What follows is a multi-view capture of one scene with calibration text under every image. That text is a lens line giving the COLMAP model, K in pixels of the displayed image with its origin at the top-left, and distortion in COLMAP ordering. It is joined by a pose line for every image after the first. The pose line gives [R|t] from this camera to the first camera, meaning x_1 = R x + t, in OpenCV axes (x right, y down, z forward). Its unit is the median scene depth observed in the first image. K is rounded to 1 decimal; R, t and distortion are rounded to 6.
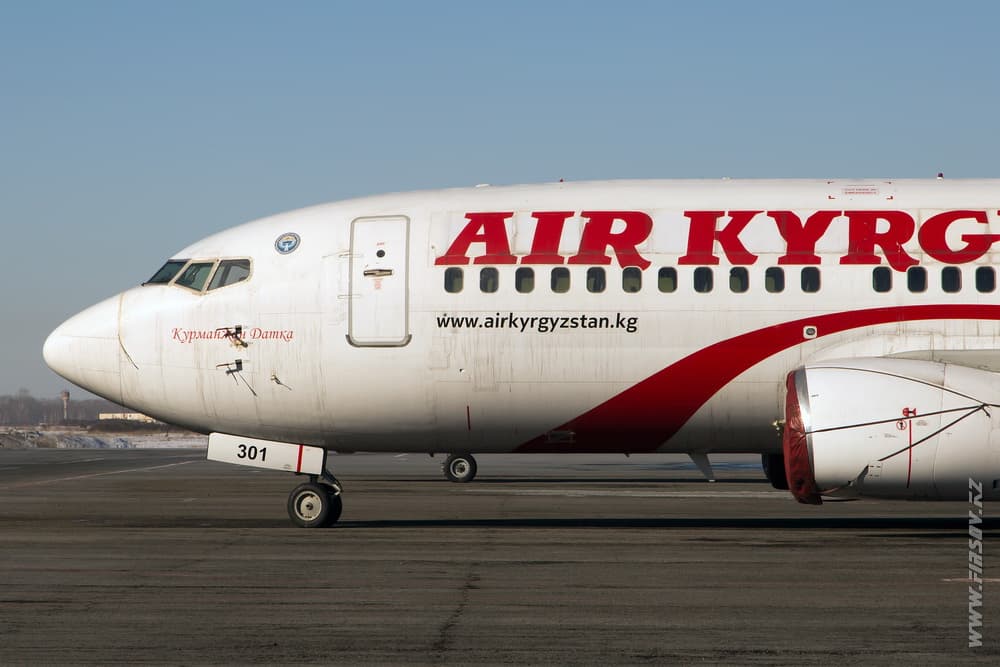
lens RADIAL K [[6366.9, 0, 499.8], [0, 6366.9, 332.9], [0, 0, 1]] dist [-0.581663, 0.000000]
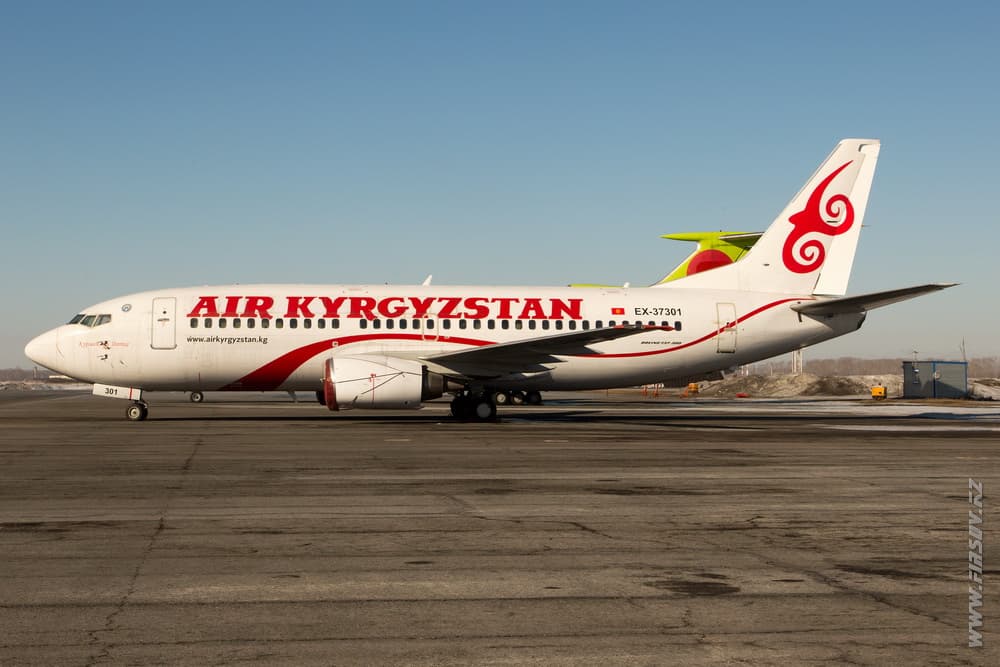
lens RADIAL K [[6366.9, 0, 499.9], [0, 6366.9, 335.2], [0, 0, 1]] dist [-0.581663, 0.000000]
pose [[0.906756, 0.006622, 0.421603, -0.966496], [-0.001394, 0.999918, -0.012708, 0.028625], [-0.421653, 0.010935, 0.906691, -1.349984]]
